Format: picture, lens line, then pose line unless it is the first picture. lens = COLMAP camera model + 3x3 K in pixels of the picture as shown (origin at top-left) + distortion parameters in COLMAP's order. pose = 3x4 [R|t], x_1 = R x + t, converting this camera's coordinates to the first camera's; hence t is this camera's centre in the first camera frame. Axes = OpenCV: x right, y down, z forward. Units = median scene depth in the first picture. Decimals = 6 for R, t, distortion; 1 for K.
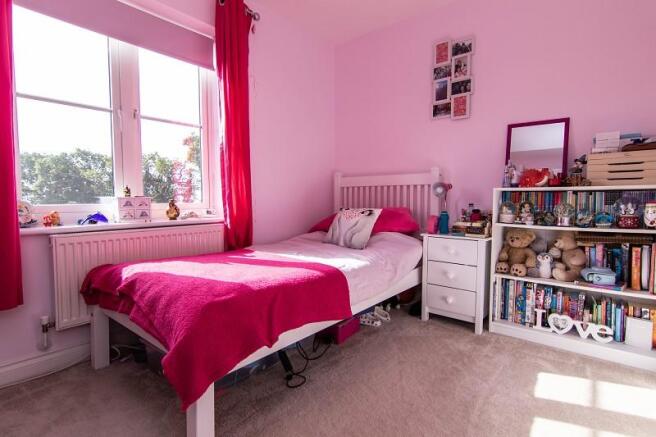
lens RADIAL K [[332.6, 0, 328.0], [0, 332.6, 218.5], [0, 0, 1]] dist [0.000109, -0.000044]
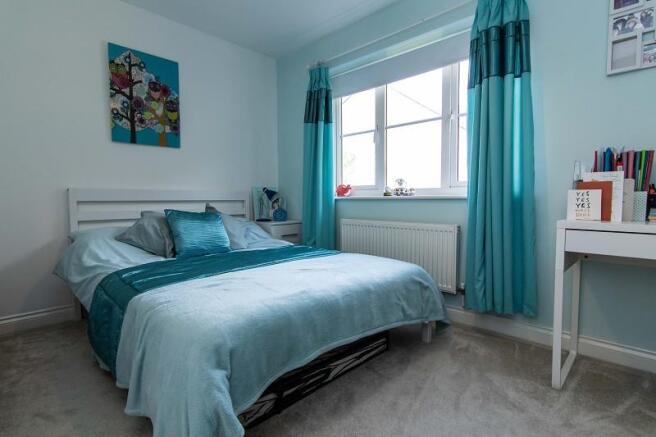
lens RADIAL K [[332.6, 0, 328.0], [0, 332.6, 218.5], [0, 0, 1]] dist [0.000109, -0.000044]
pose [[-0.072645, 0.064446, -0.995274, 1.053933], [-0.026567, 0.997431, 0.066525, 0.024518], [0.997004, 0.031274, -0.070746, 0.829341]]
